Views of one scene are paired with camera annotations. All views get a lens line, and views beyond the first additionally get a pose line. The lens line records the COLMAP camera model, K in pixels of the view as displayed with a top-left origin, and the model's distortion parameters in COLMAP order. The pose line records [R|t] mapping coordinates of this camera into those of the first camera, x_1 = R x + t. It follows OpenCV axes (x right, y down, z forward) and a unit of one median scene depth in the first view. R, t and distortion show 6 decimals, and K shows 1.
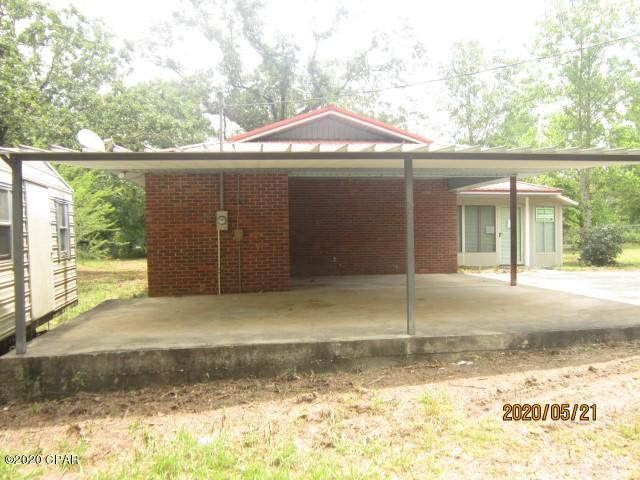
lens RADIAL K [[533.5, 0, 316.7], [0, 533.5, 239.3], [0, 0, 1]] dist [-0.031976, 0.008828]
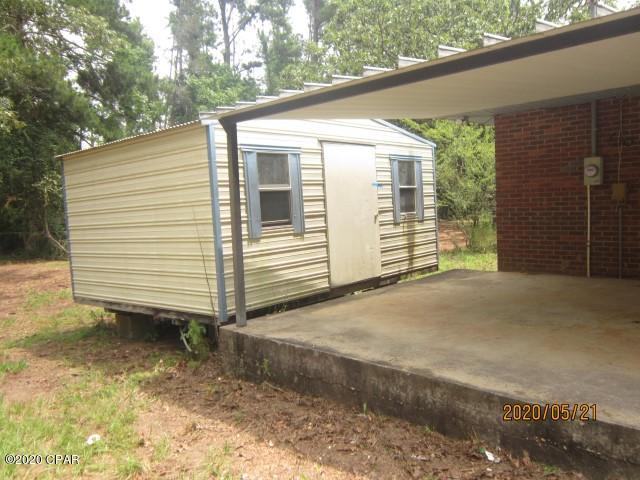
lens RADIAL K [[533.5, 0, 321.2], [0, 533.5, 240.5], [0, 0, 1]] dist [-0.031976, 0.008828]
pose [[0.594096, 0.058187, -0.802287, 0.251199], [0.019306, 0.996062, 0.086537, -0.017682], [0.804162, -0.066901, 0.590633, 0.460214]]
